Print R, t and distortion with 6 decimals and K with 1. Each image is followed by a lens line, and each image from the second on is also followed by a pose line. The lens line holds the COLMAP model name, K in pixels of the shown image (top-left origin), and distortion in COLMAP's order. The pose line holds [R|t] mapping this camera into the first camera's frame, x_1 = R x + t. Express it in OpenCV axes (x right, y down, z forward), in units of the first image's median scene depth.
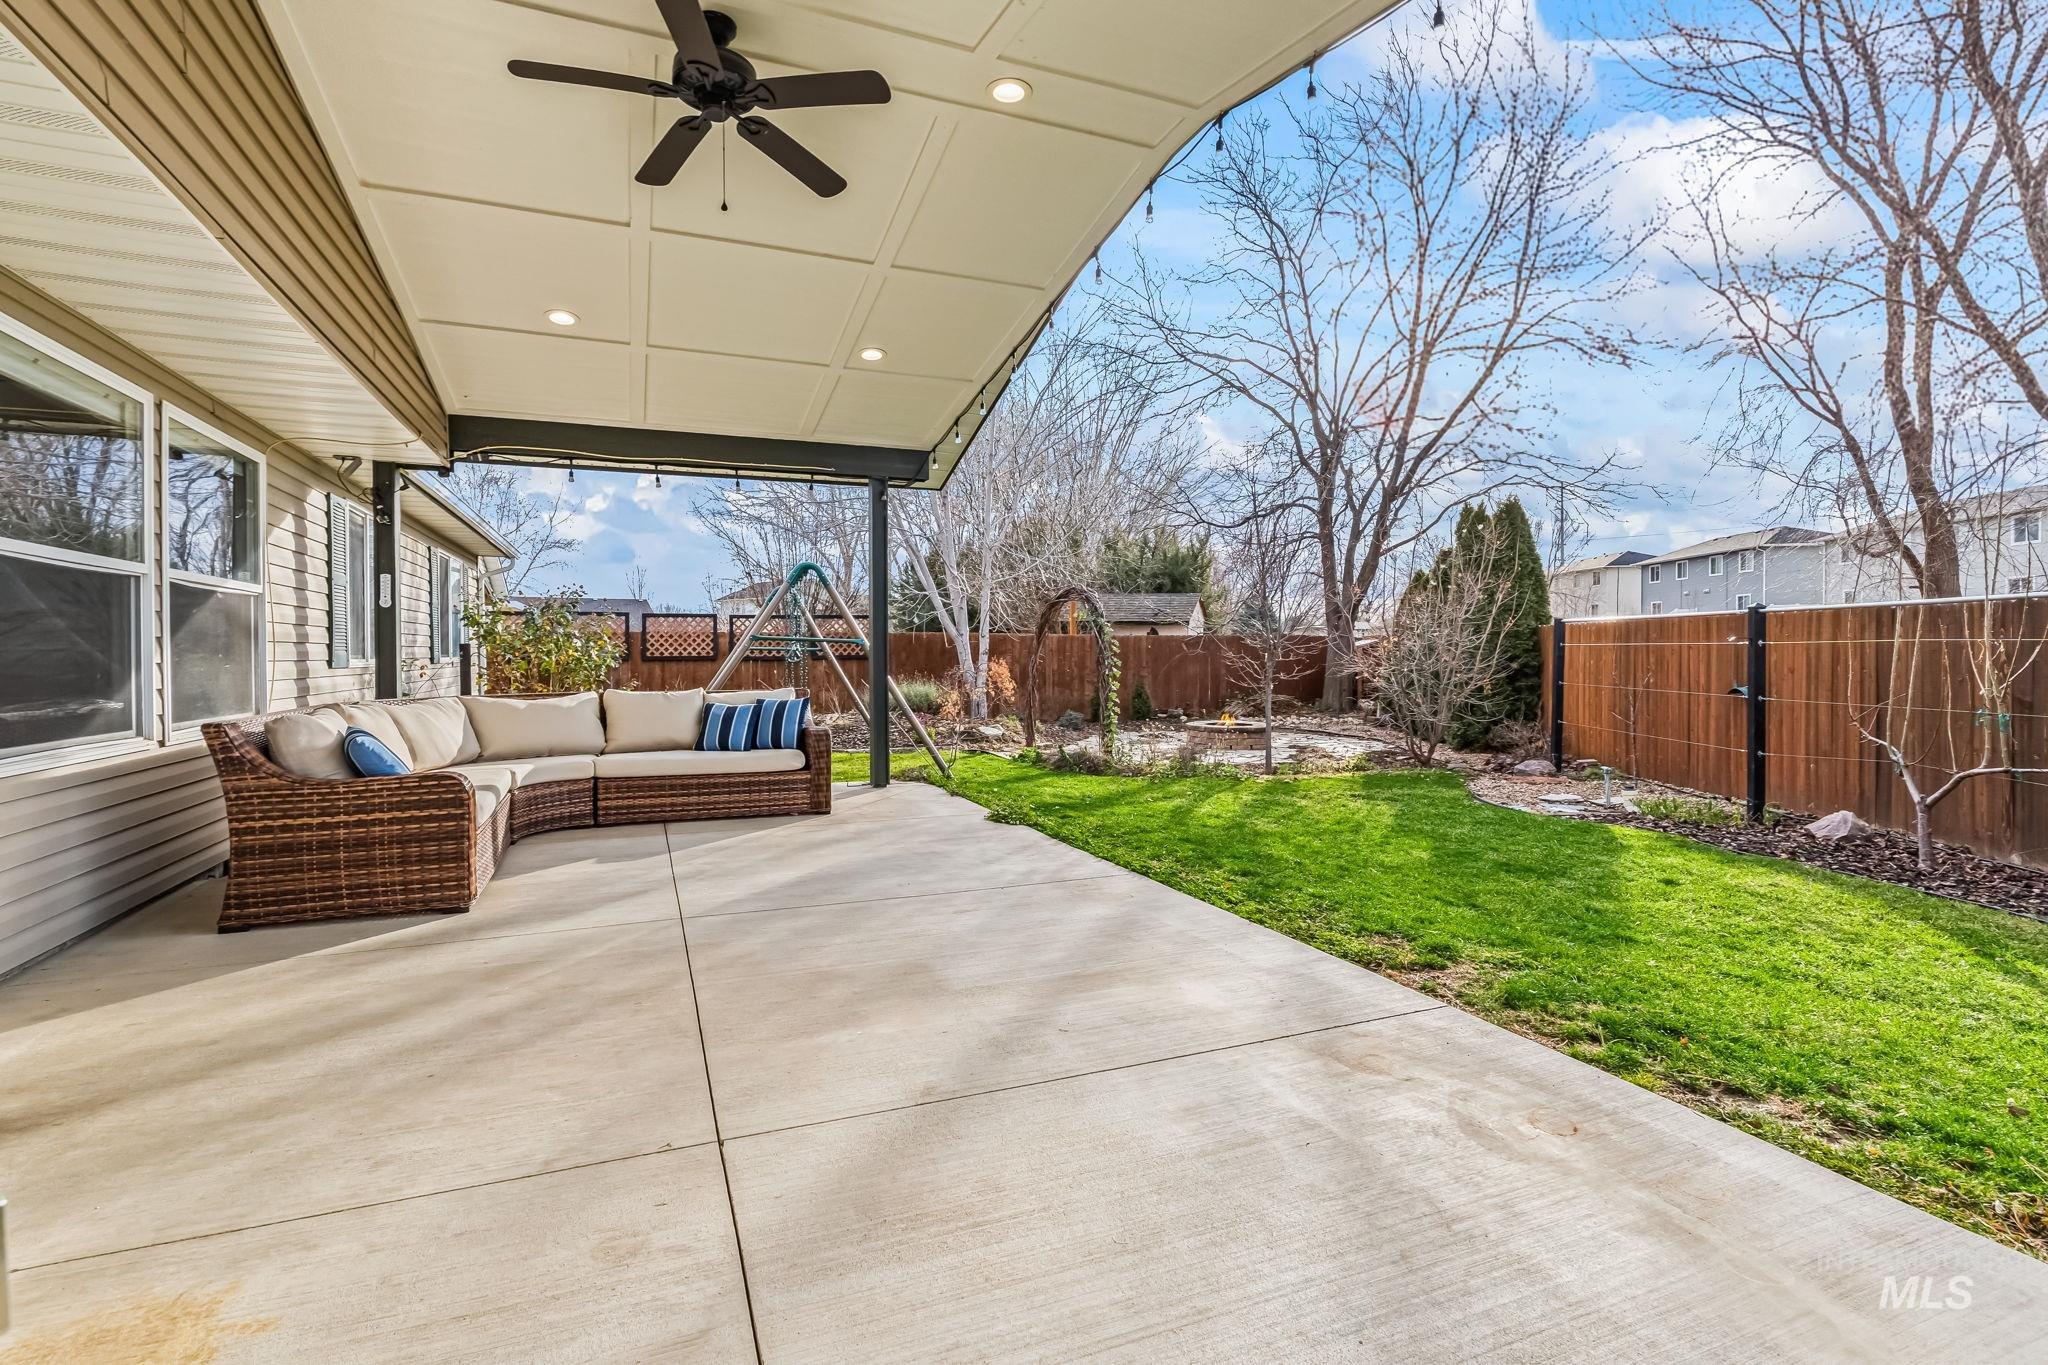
lens RADIAL K [[910.6, 0, 1026.5], [0, 910.6, 678.6], [0, 0, 1]] dist [-0.000182, 0.000333]
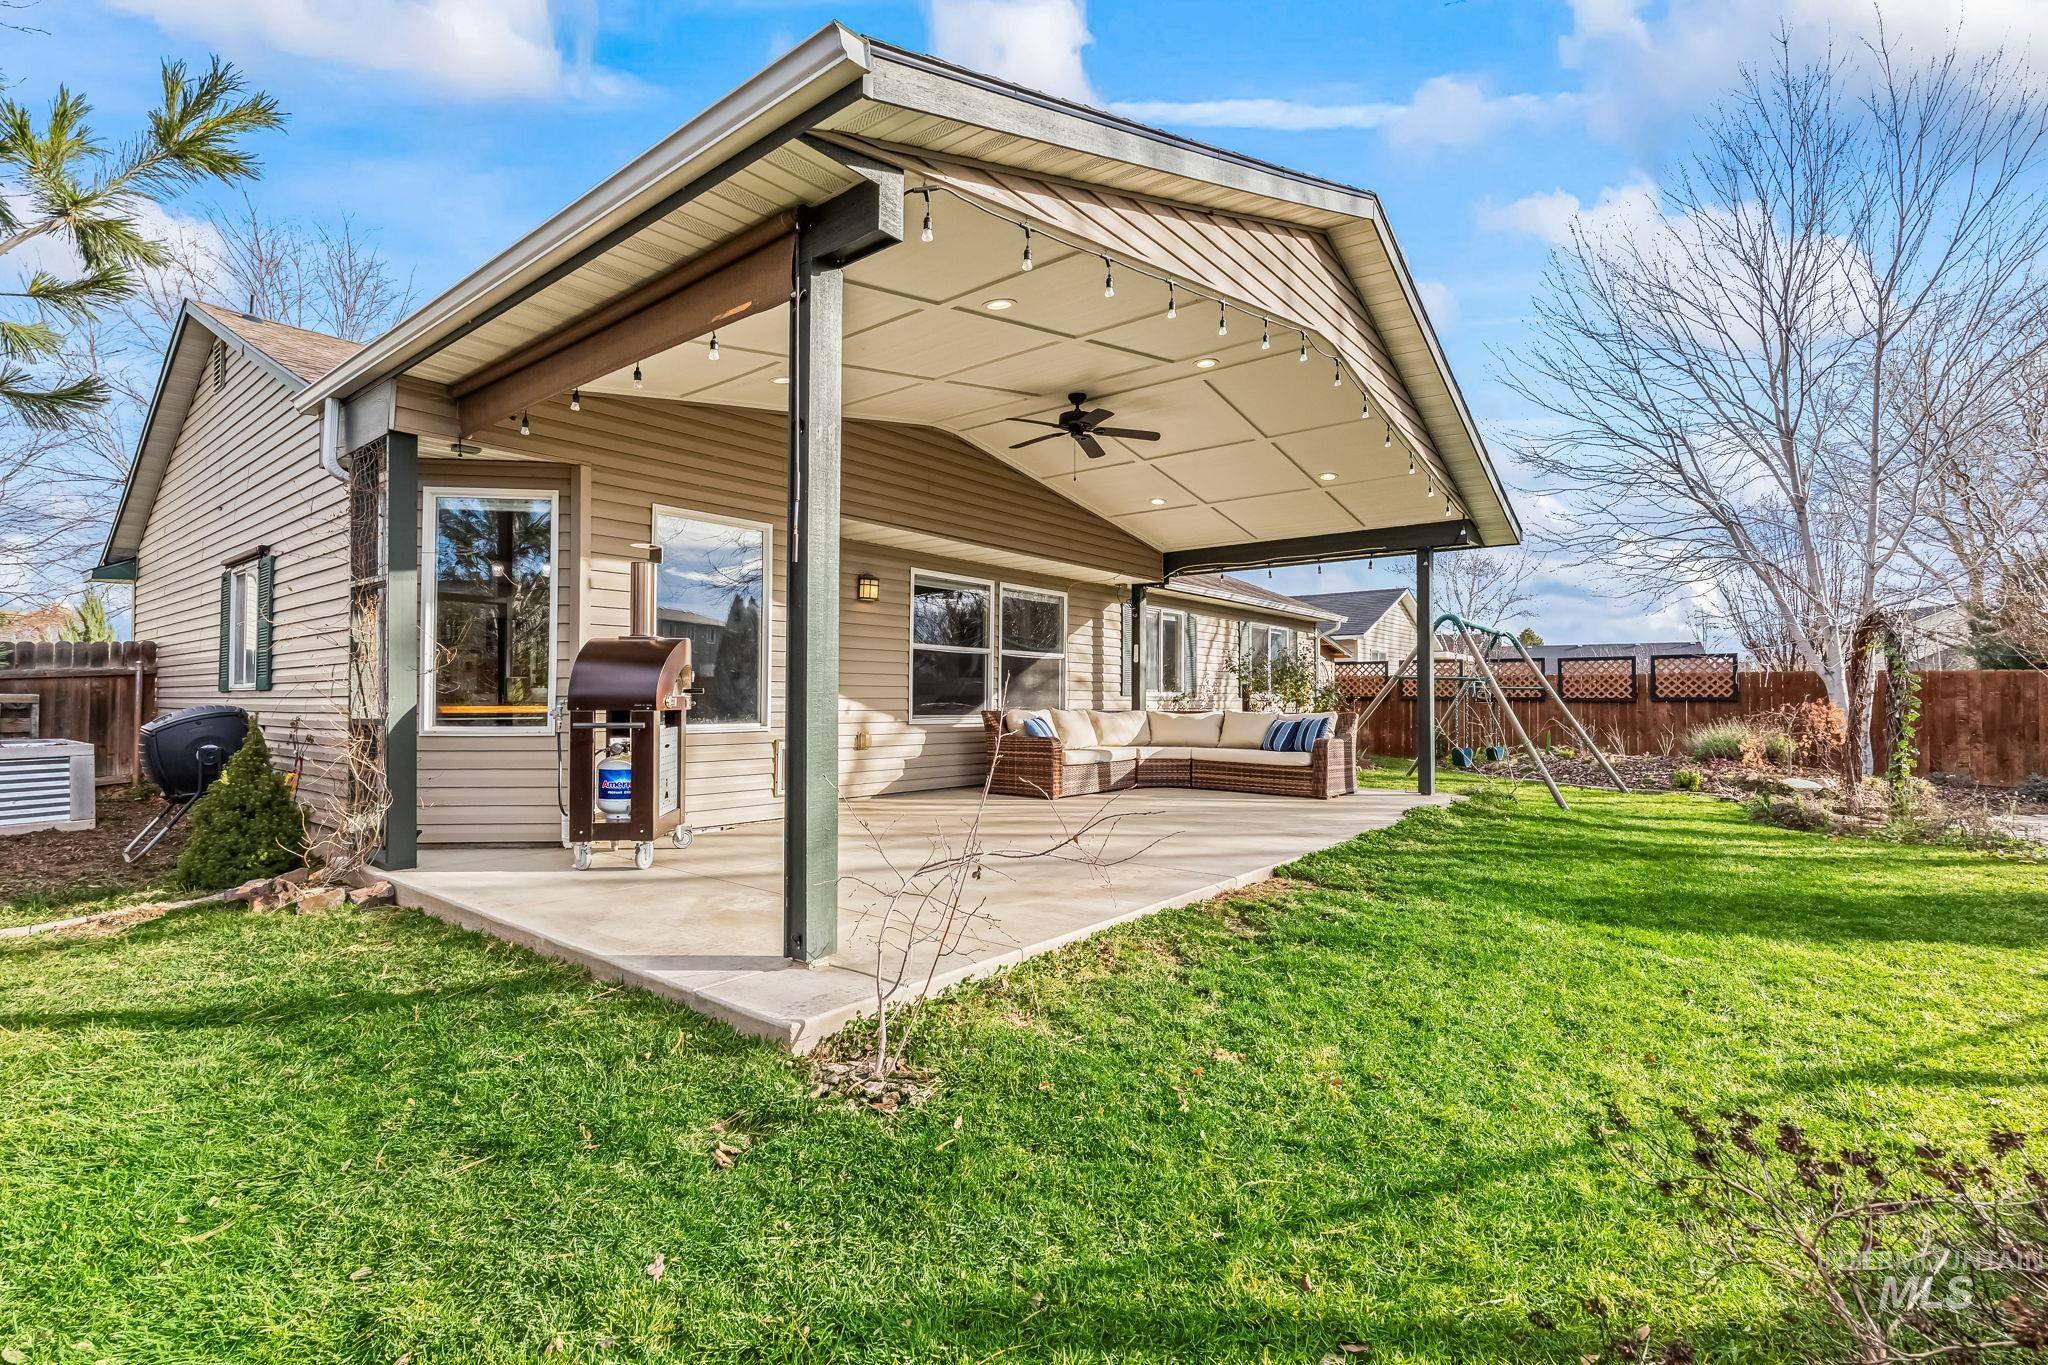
lens RADIAL K [[910.6, 0, 1026.5], [0, 910.6, 678.6], [0, 0, 1]] dist [-0.000182, 0.000333]
pose [[0.488073, -0.017314, -0.872631, 0.794192], [-0.030509, 0.998854, -0.036882, 0.028641], [0.872269, 0.044624, 0.486985, -0.087106]]
